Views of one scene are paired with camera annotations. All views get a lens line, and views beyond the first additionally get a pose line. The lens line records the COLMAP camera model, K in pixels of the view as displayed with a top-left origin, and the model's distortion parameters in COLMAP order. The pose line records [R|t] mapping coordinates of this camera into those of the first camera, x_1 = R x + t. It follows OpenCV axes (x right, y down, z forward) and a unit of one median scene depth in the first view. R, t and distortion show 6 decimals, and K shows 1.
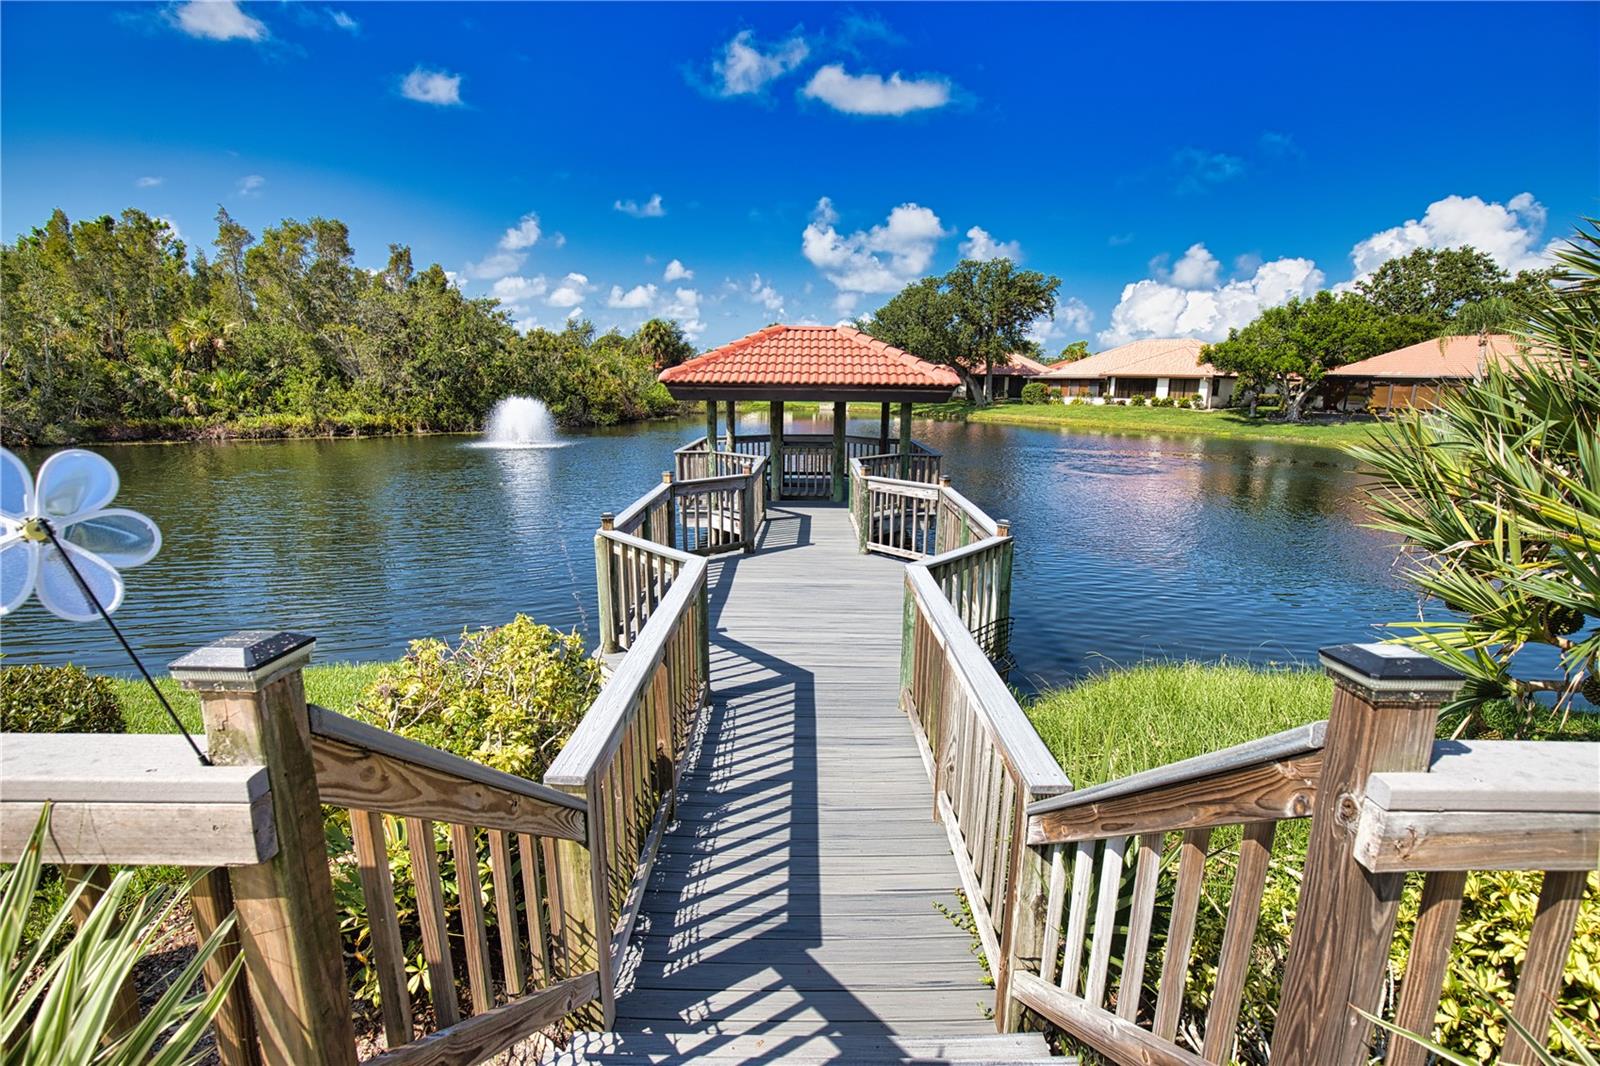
lens RADIAL K [[738.5, 0, 798.4], [0, 738.5, 513.5], [0, 0, 1]] dist [-0.001179, -0.000212]
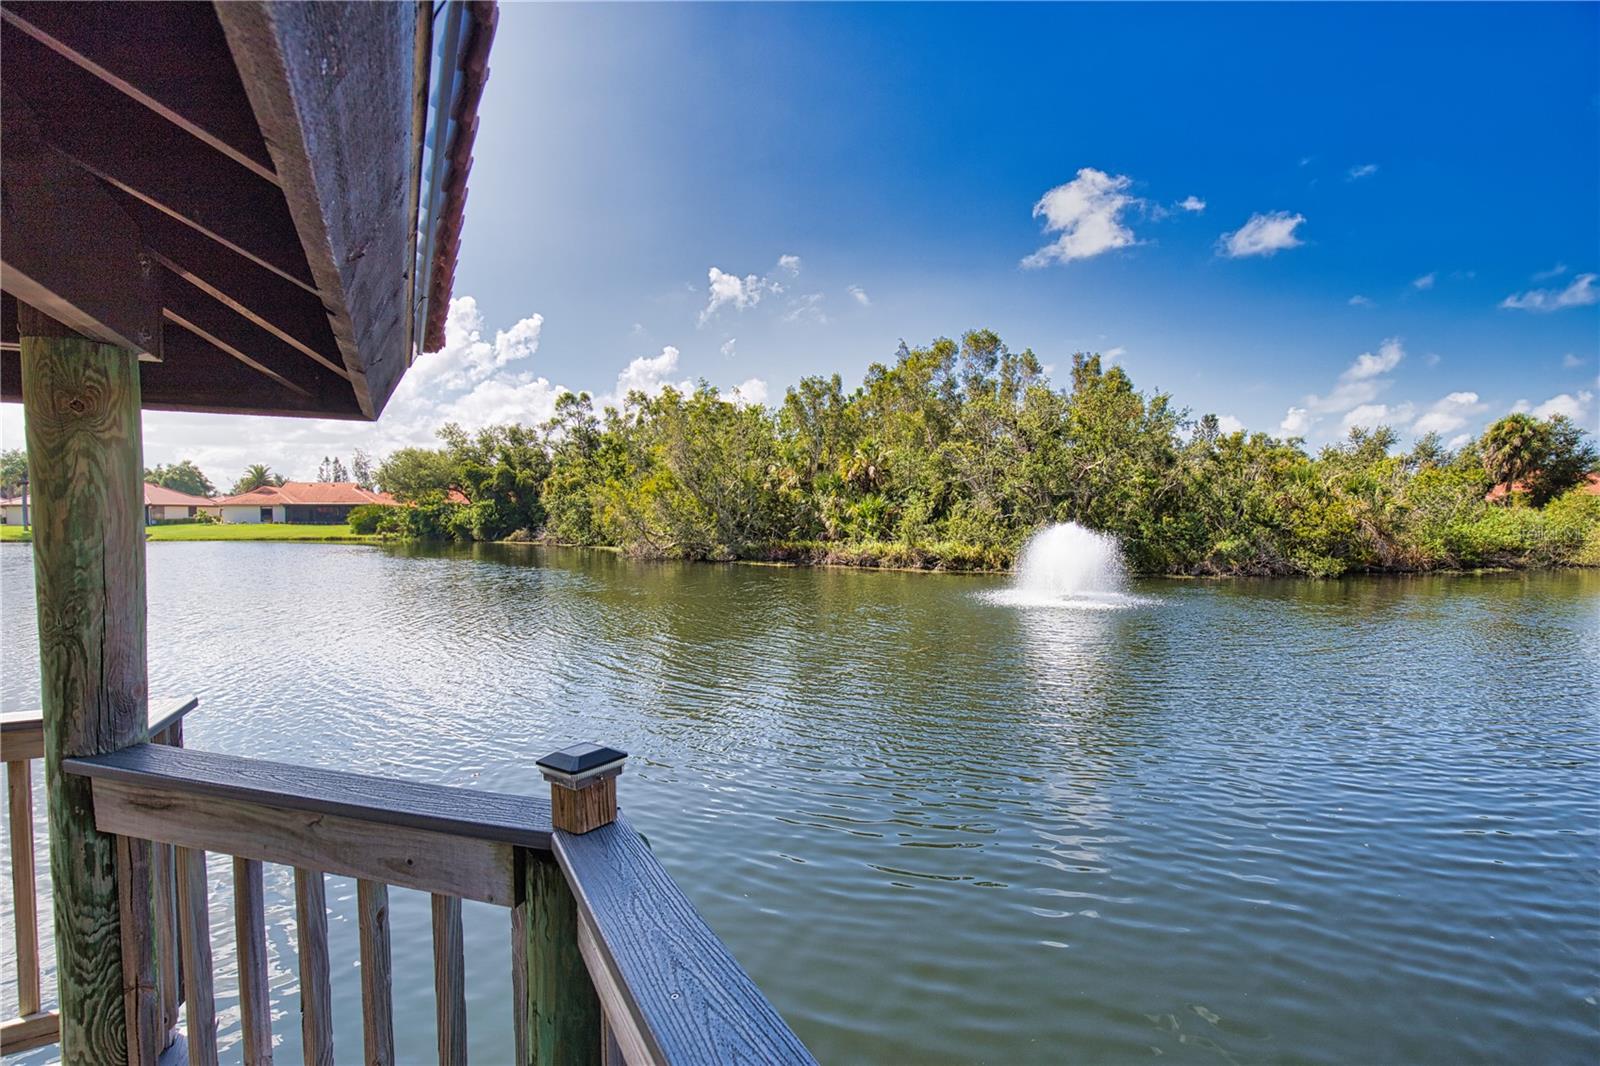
lens RADIAL K [[738.5, 0, 798.4], [0, 738.5, 513.5], [0, 0, 1]] dist [-0.001179, -0.000212]
pose [[0.547673, 0.000134, -0.836692, 0.000853], [-0.150002, 0.983814, -0.098029, -0.051292], [0.823136, 0.179193, 0.538829, 0.340965]]
